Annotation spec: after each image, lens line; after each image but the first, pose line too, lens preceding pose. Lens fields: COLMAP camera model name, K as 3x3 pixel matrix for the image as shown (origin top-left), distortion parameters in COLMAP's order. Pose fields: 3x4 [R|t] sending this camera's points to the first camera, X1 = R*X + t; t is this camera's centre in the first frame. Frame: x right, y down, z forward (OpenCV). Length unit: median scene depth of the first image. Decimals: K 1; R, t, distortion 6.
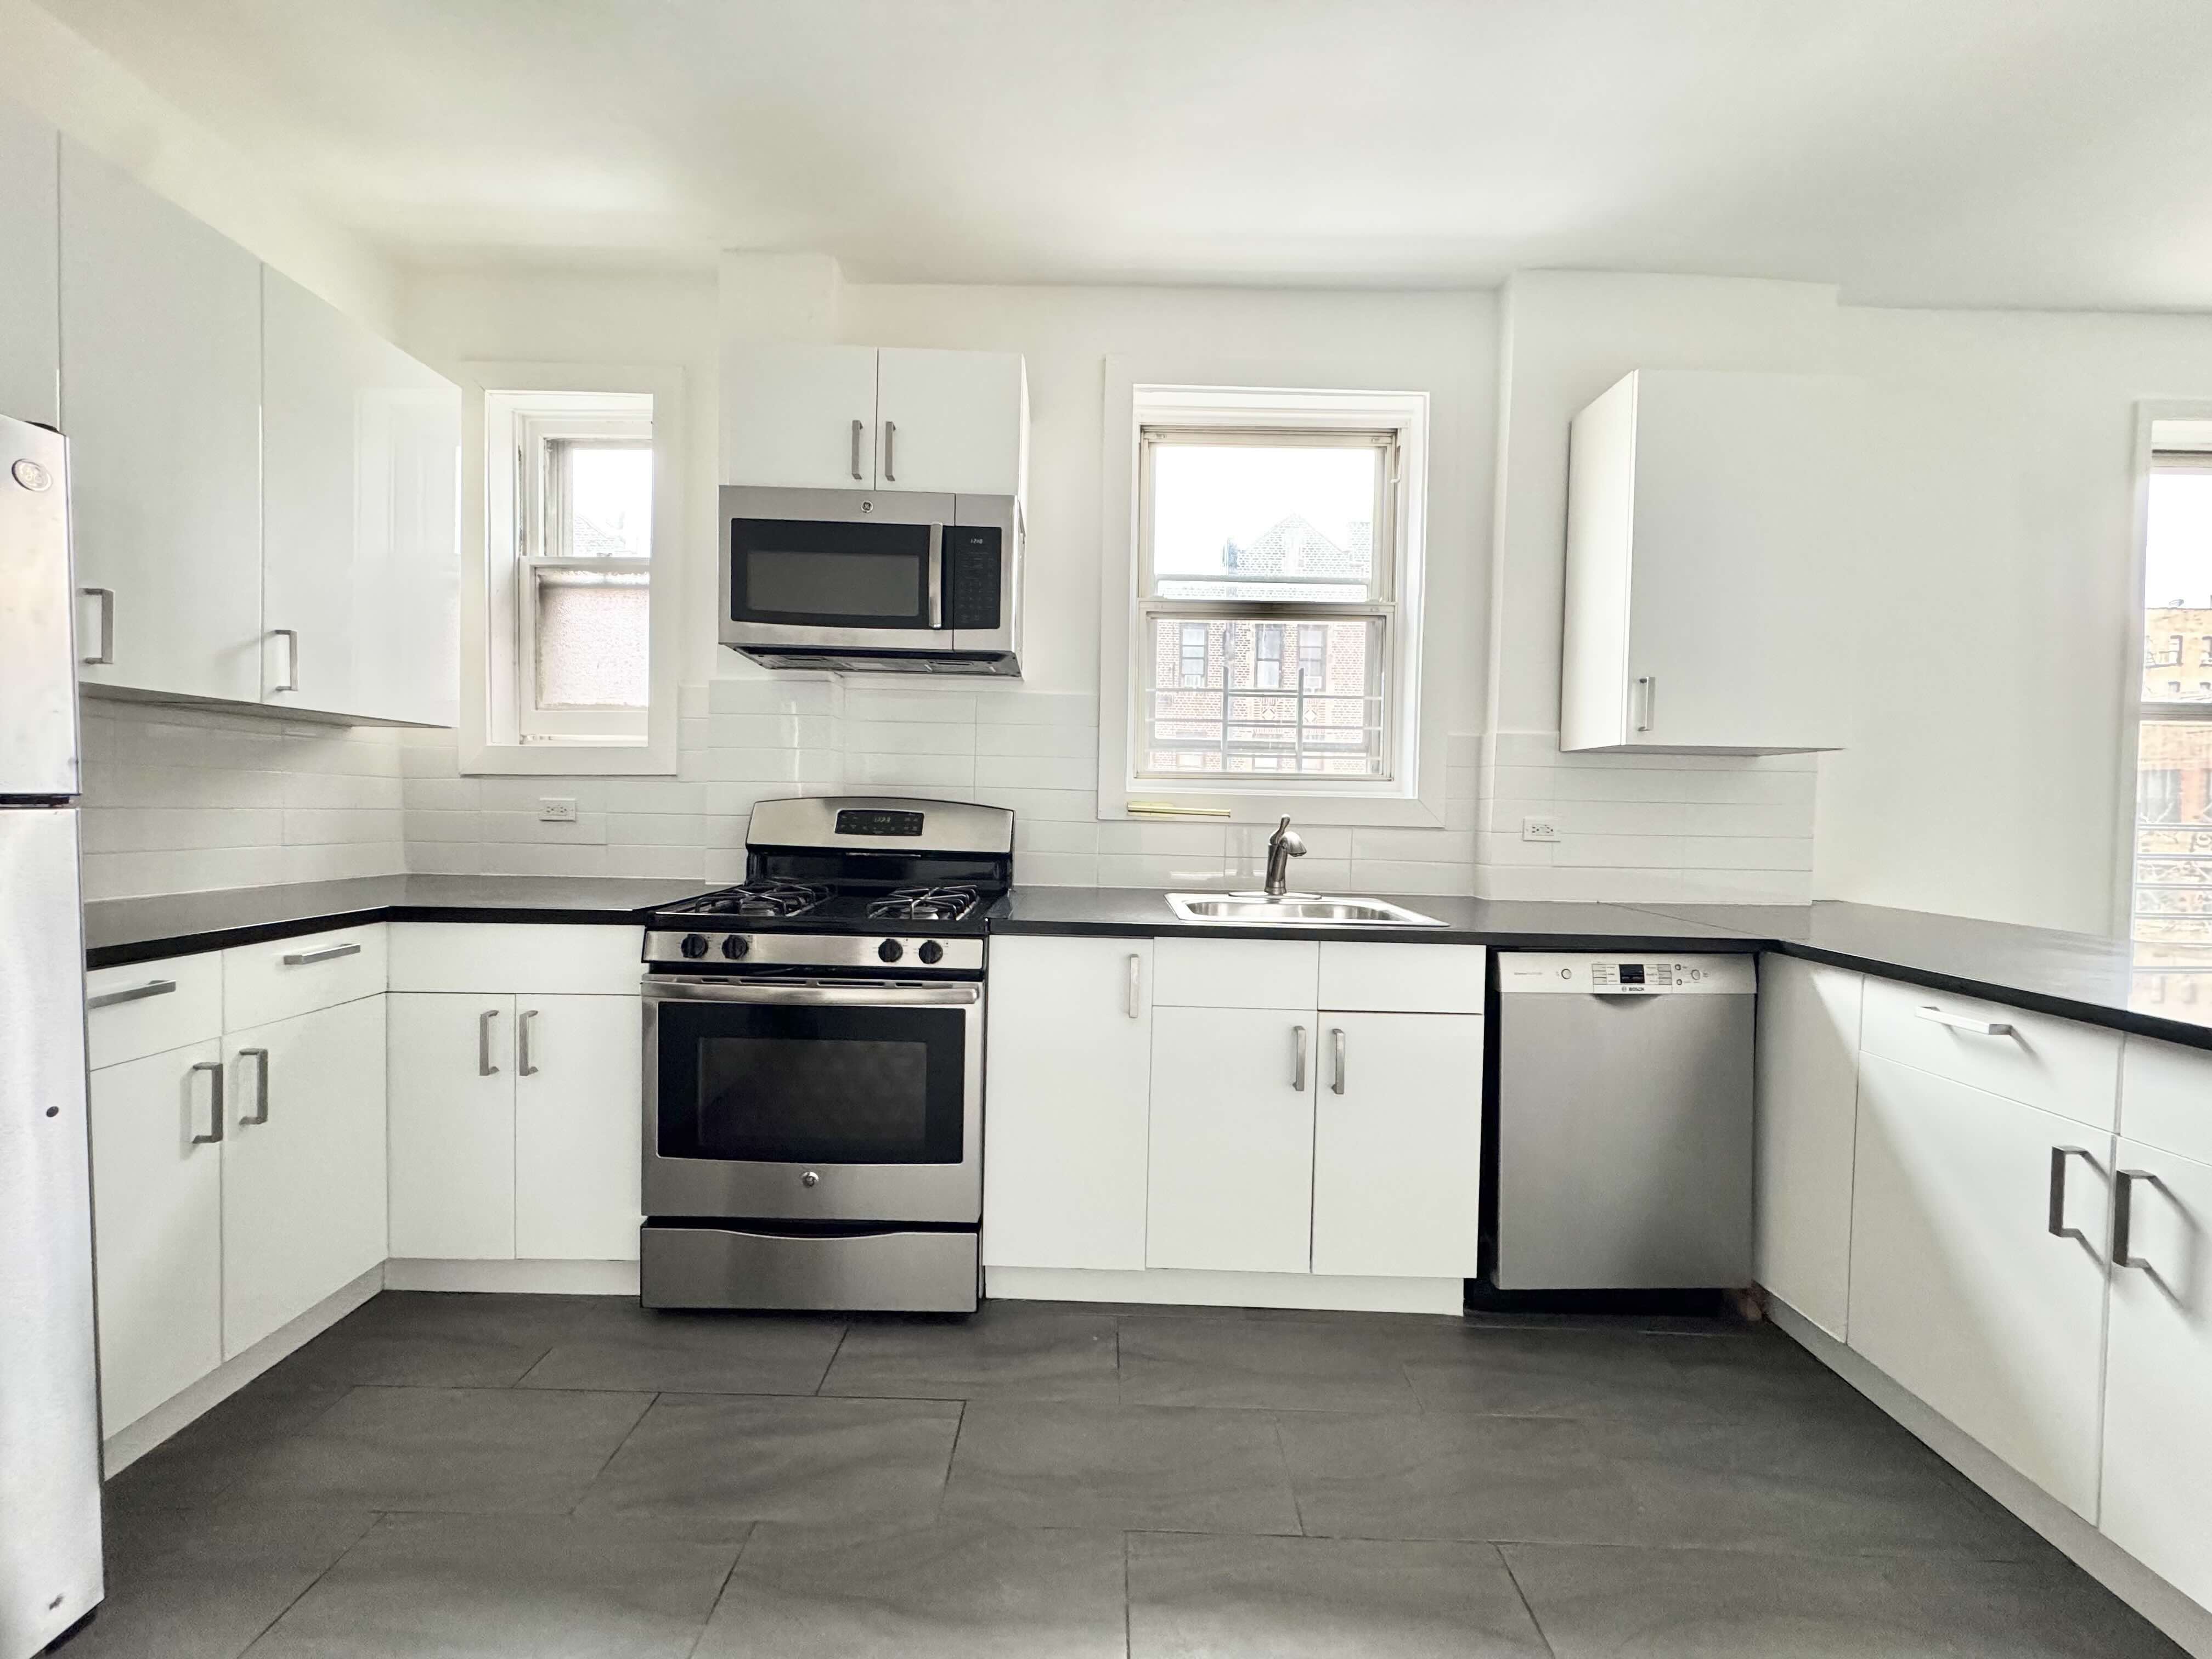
lens RADIAL K [[878.8, 0, 1106.0], [0, 878.8, 829.5], [0, 0, 1]] dist [-0.003092, 0.000016]
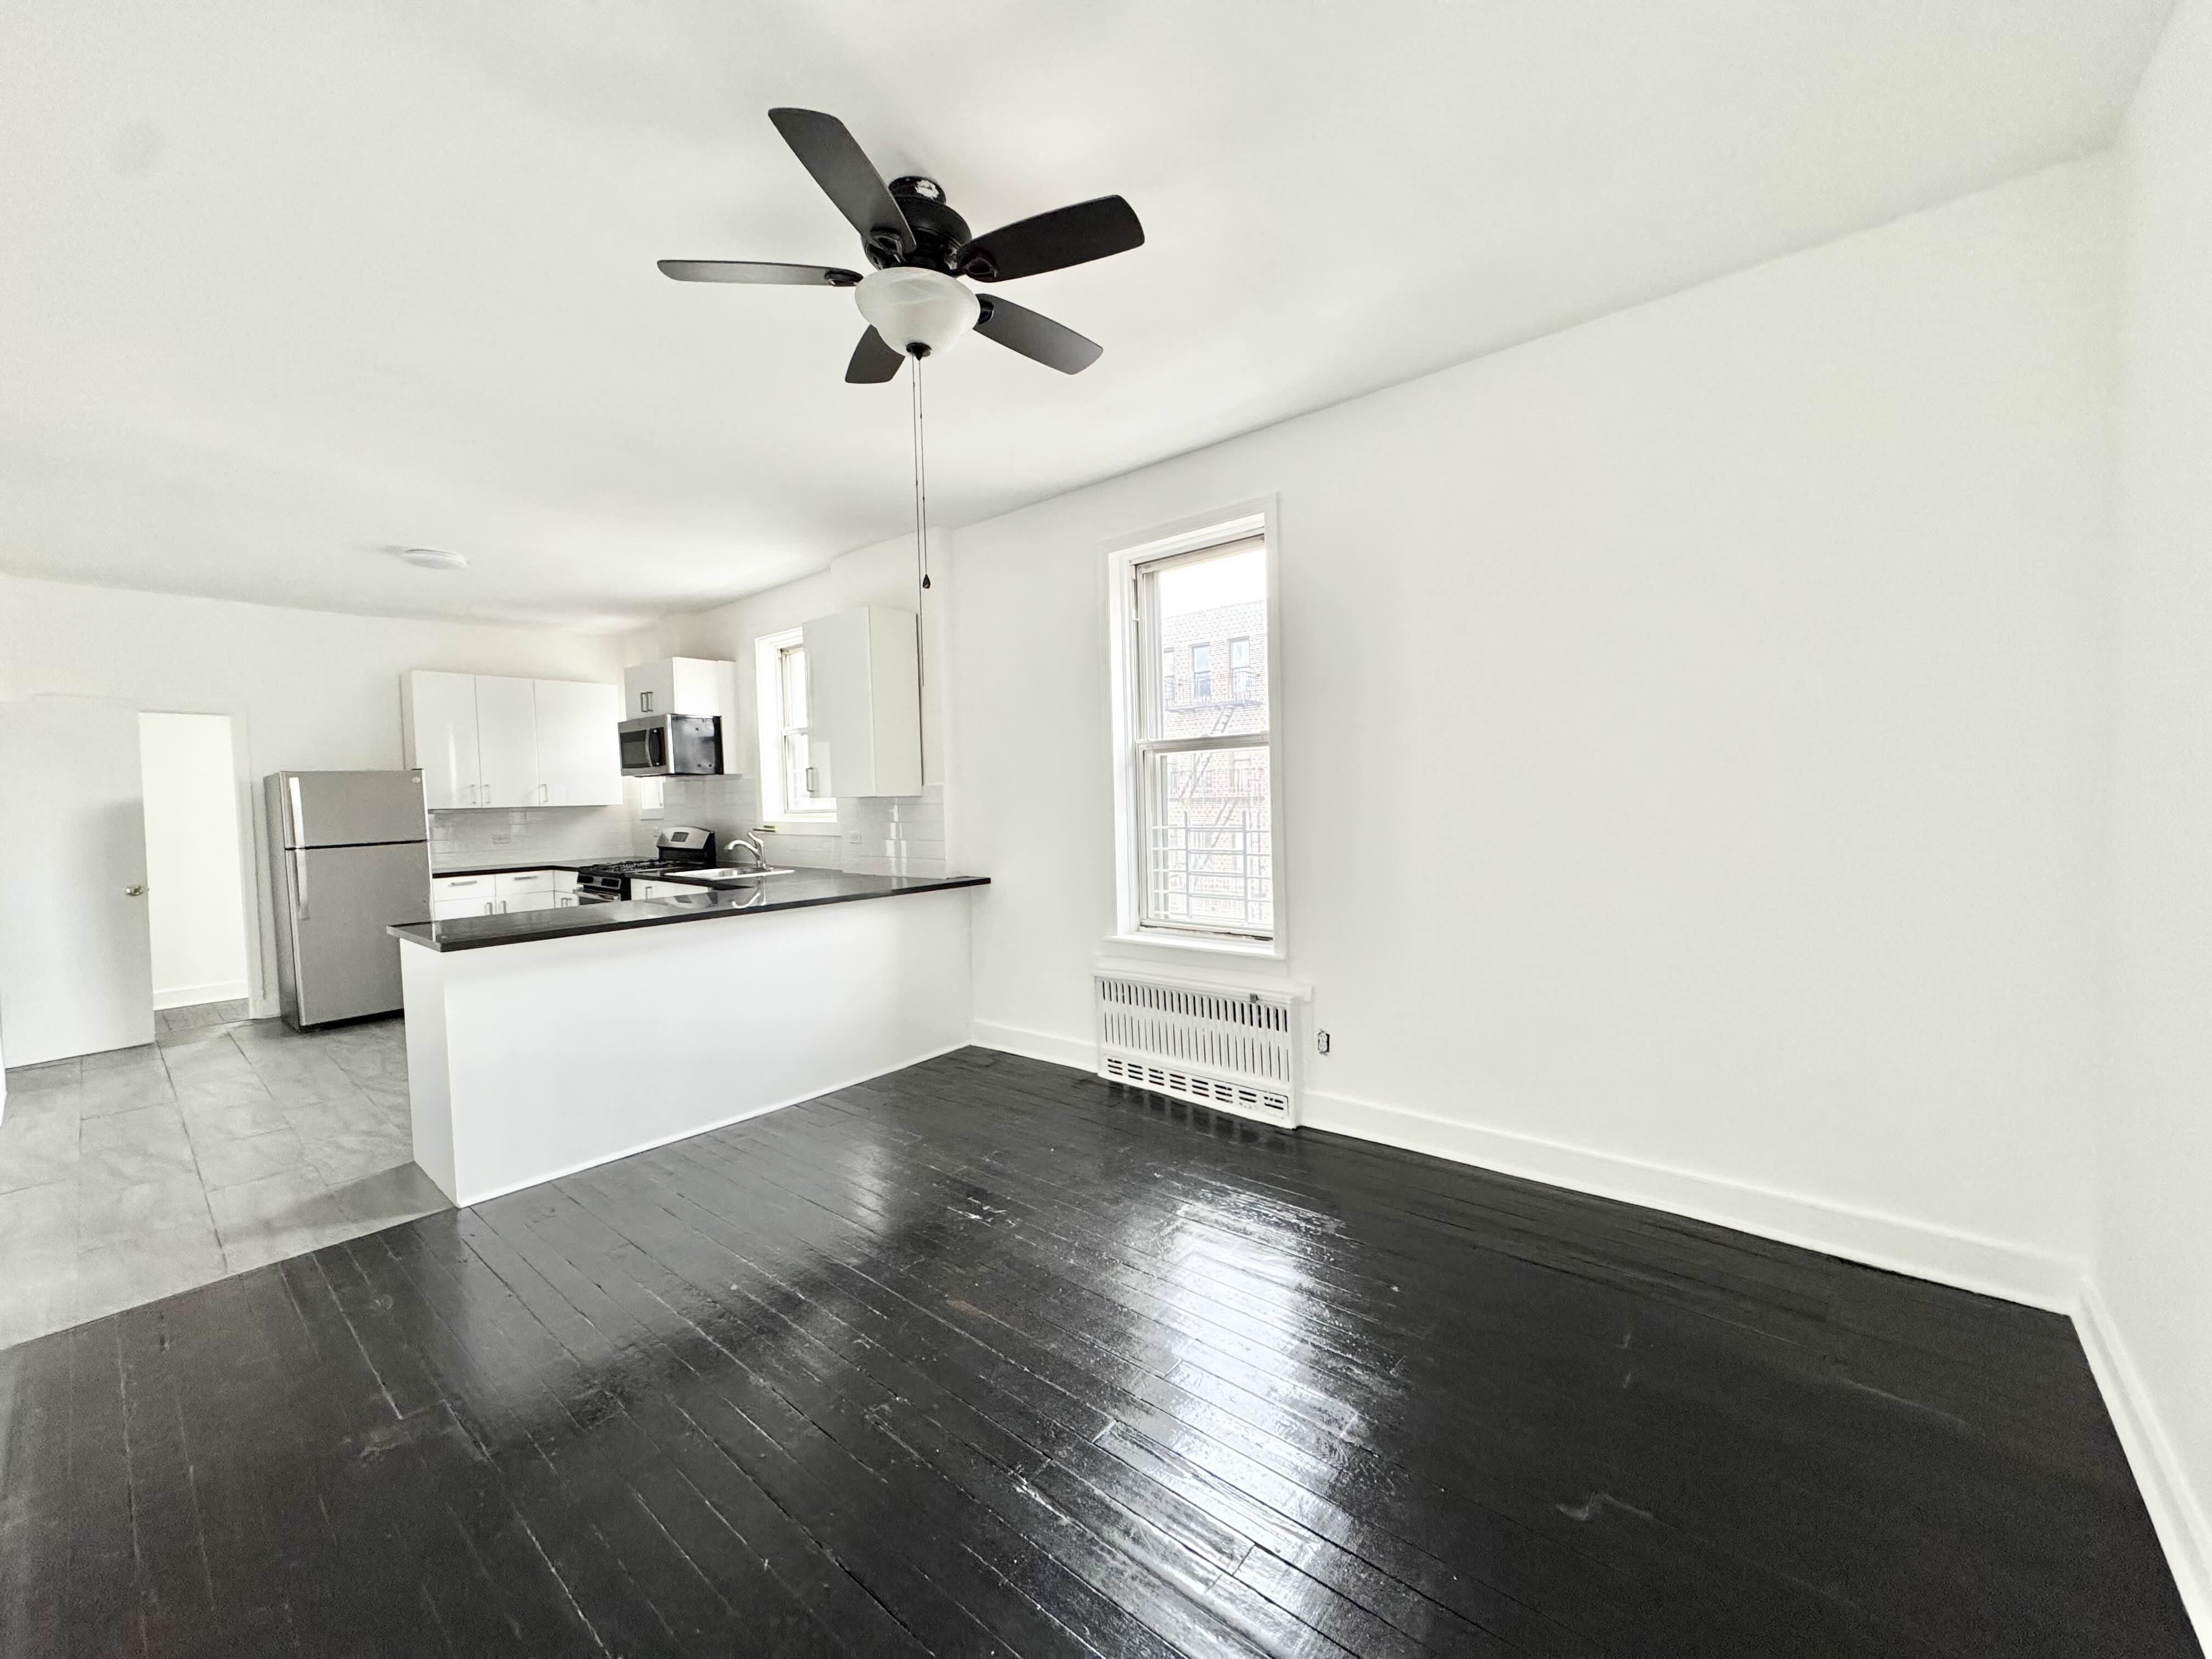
lens RADIAL K [[878.8, 0, 1106.0], [0, 878.8, 829.5], [0, 0, 1]] dist [-0.003092, 0.000016]
pose [[0.755295, -0.016184, -0.655185, 2.658494], [0.024396, 0.999696, 0.003430, -0.010857], [0.654931, -0.018575, 0.755460, -0.140987]]
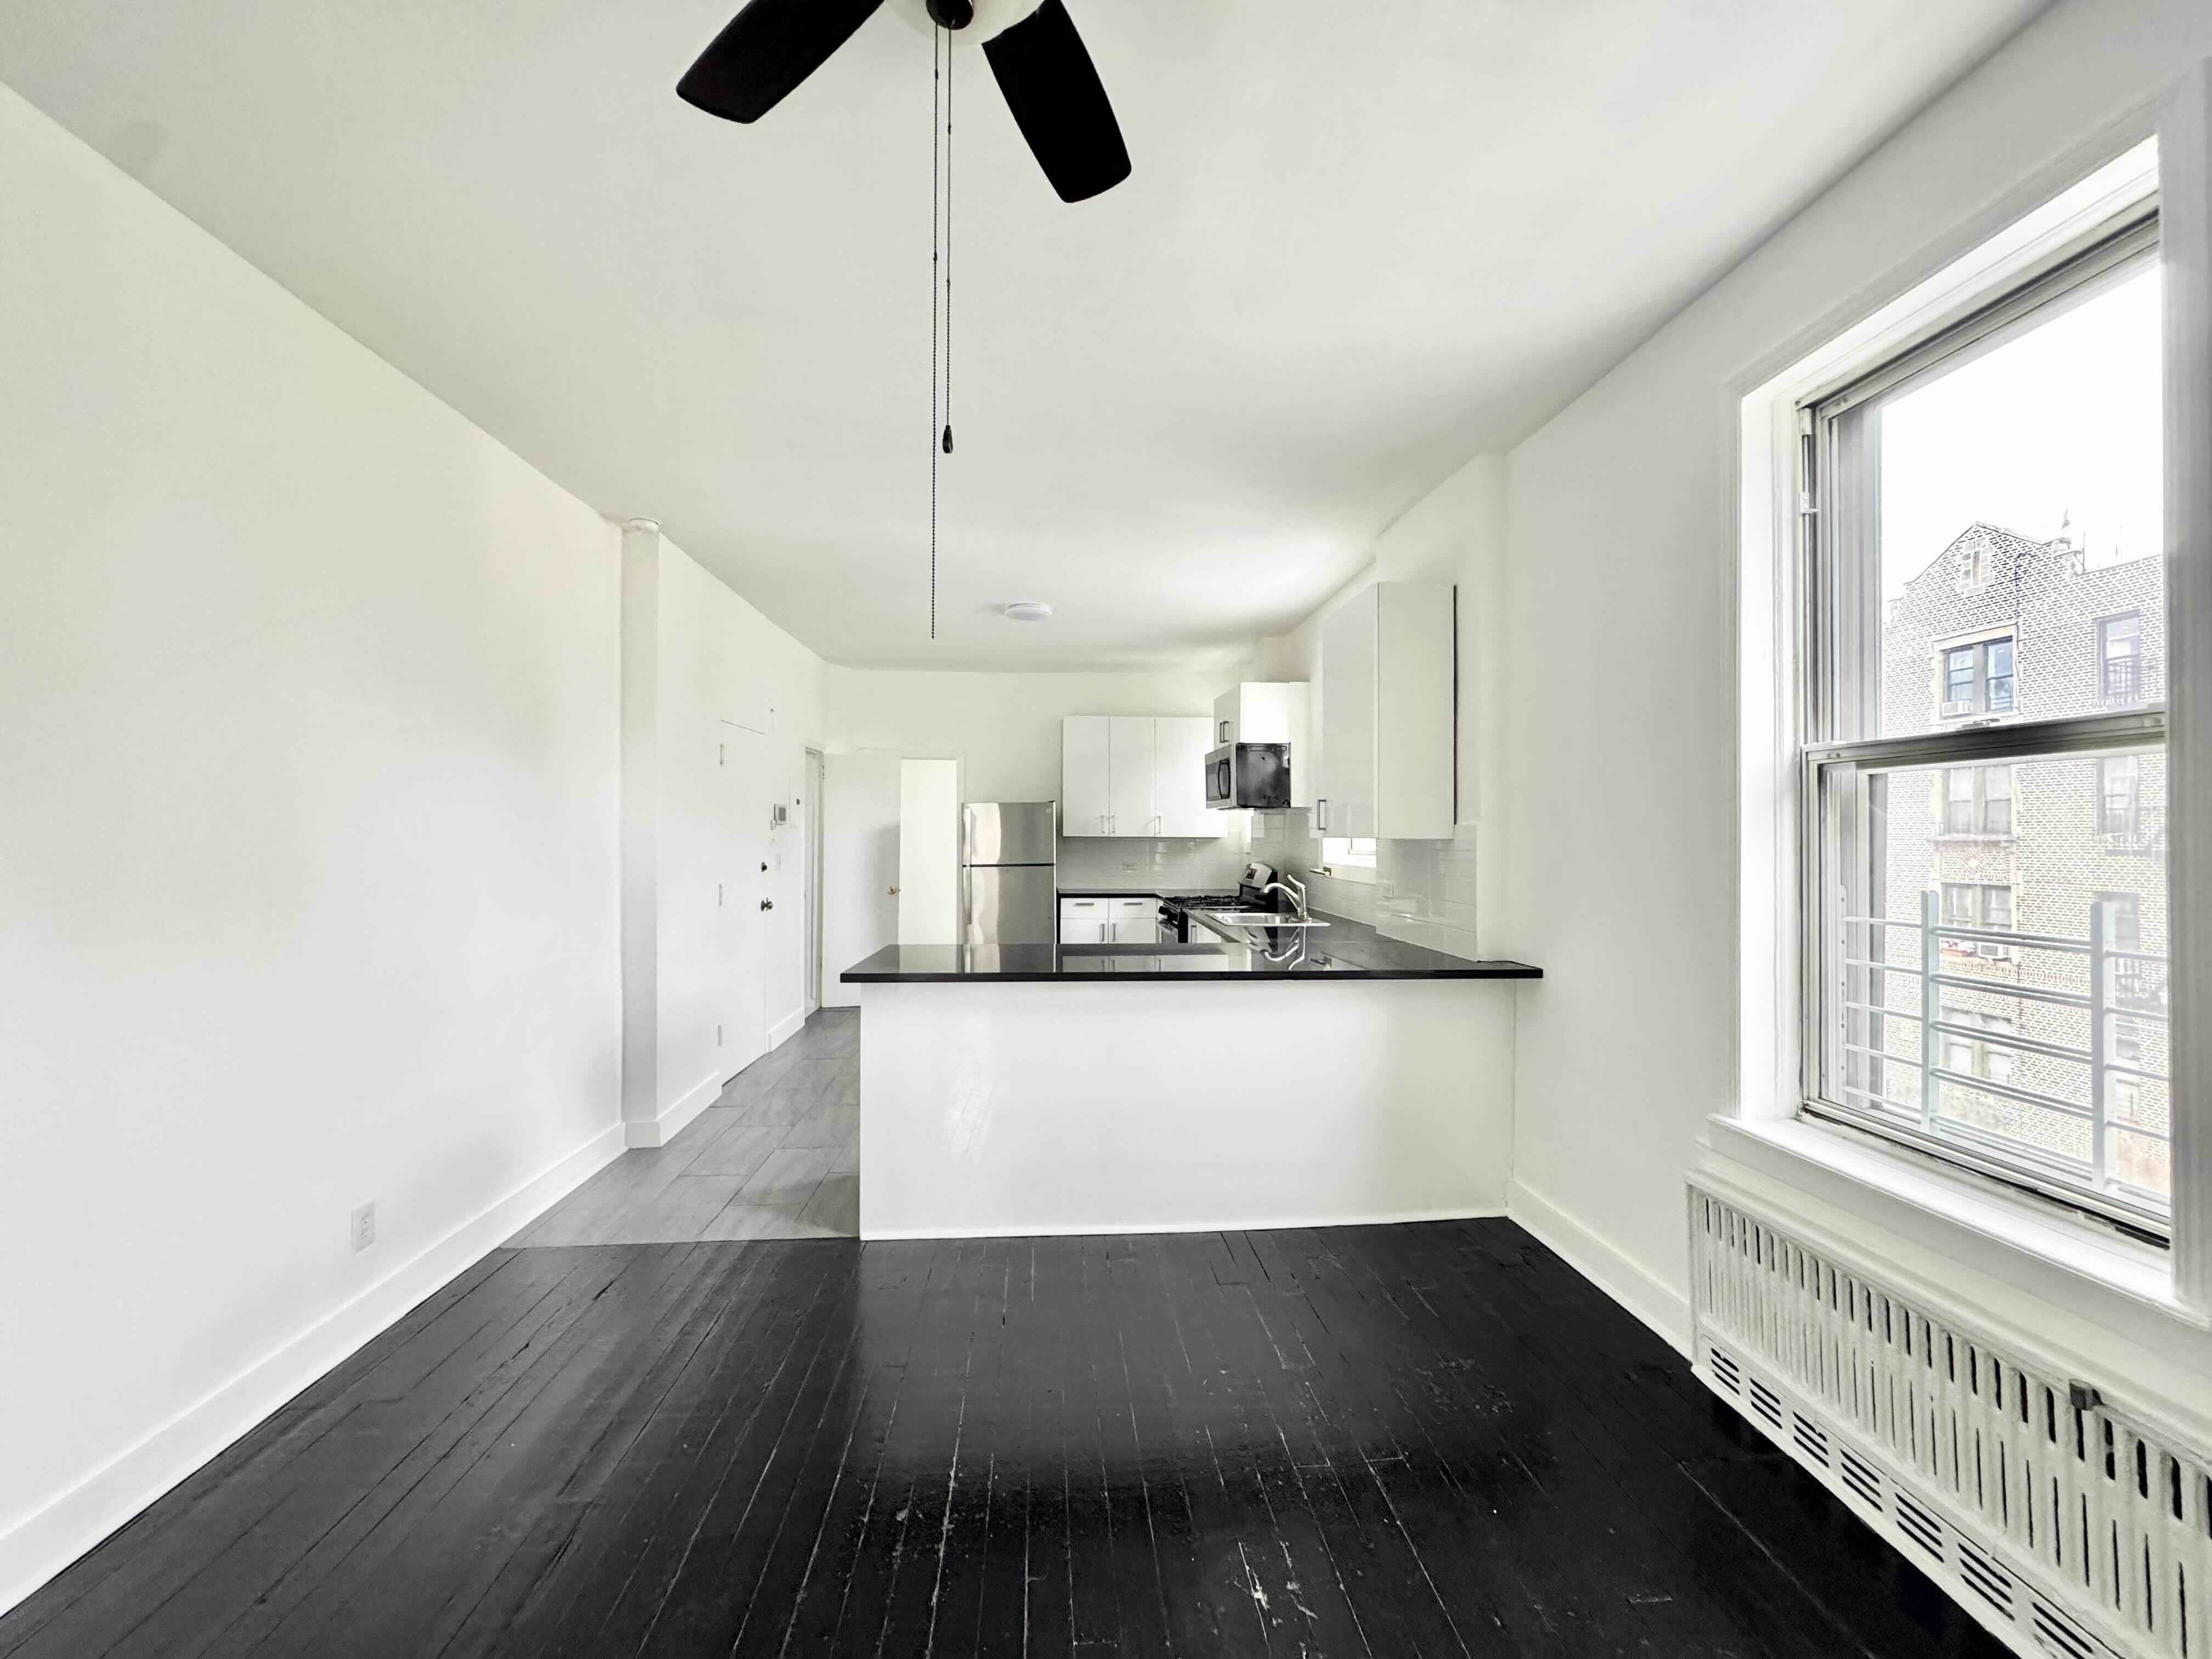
lens RADIAL K [[878.8, 0, 1106.0], [0, 878.8, 829.5], [0, 0, 1]] dist [-0.003092, 0.000016]
pose [[0.059750, -0.030011, -0.997762, 2.387593], [-0.031507, 0.998993, -0.031935, -0.046823], [0.997716, 0.033344, 0.058744, 0.511325]]
